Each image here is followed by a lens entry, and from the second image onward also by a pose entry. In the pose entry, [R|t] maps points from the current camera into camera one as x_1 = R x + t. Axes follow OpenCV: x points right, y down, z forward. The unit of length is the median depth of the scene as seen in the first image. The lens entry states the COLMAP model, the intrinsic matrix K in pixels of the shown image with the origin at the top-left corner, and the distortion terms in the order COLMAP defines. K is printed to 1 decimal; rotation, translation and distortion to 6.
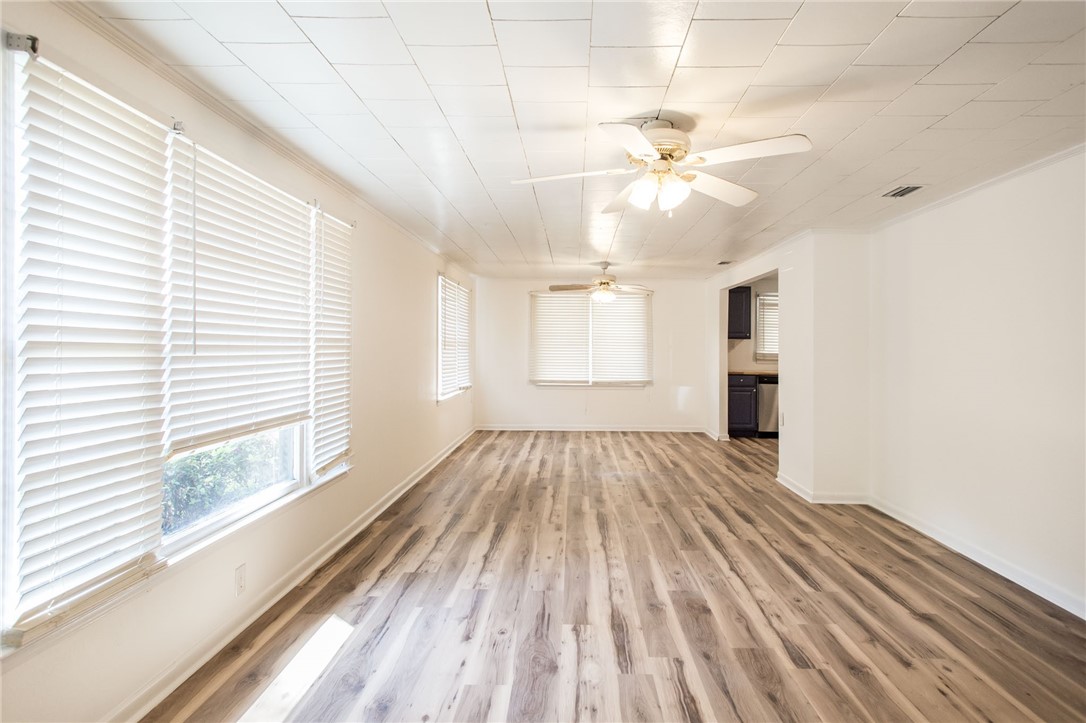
lens RADIAL K [[641.7, 0, 545.7], [0, 641.7, 347.6], [0, 0, 1]] dist [0.045337, 0.000131]
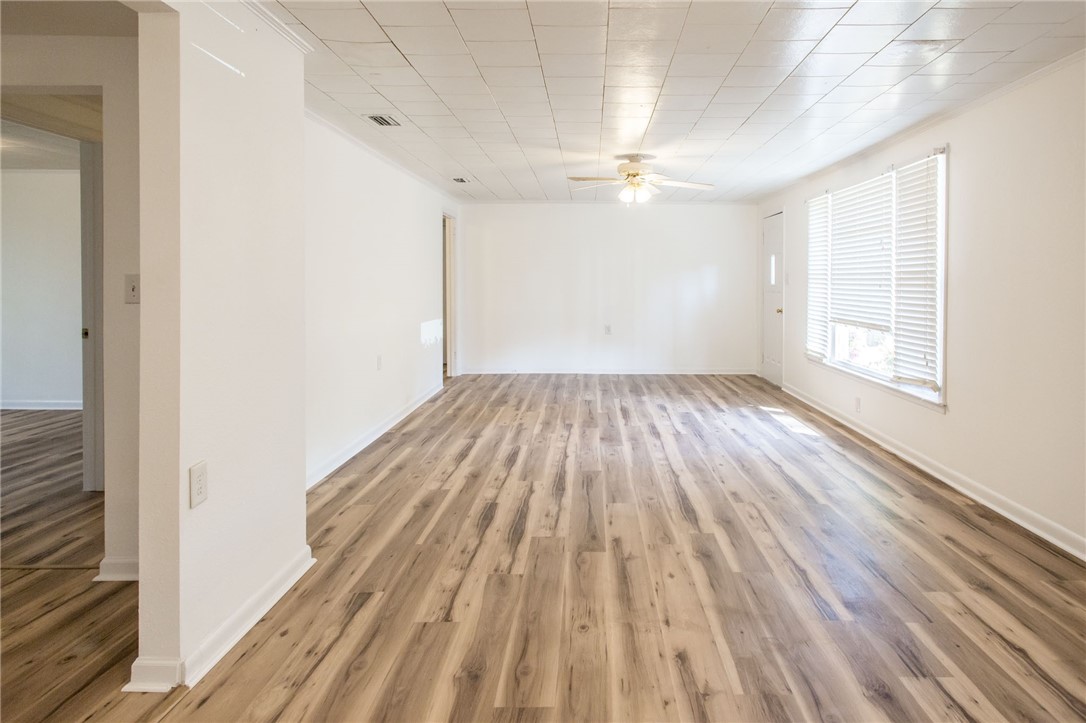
lens RADIAL K [[641.7, 0, 545.7], [0, 641.7, 347.6], [0, 0, 1]] dist [0.045337, 0.000131]
pose [[-0.999646, -0.006597, 0.025767, 0.648395], [-0.003838, 0.994390, 0.105707, 0.007679], [-0.026320, 0.105570, -0.994063, 4.798240]]
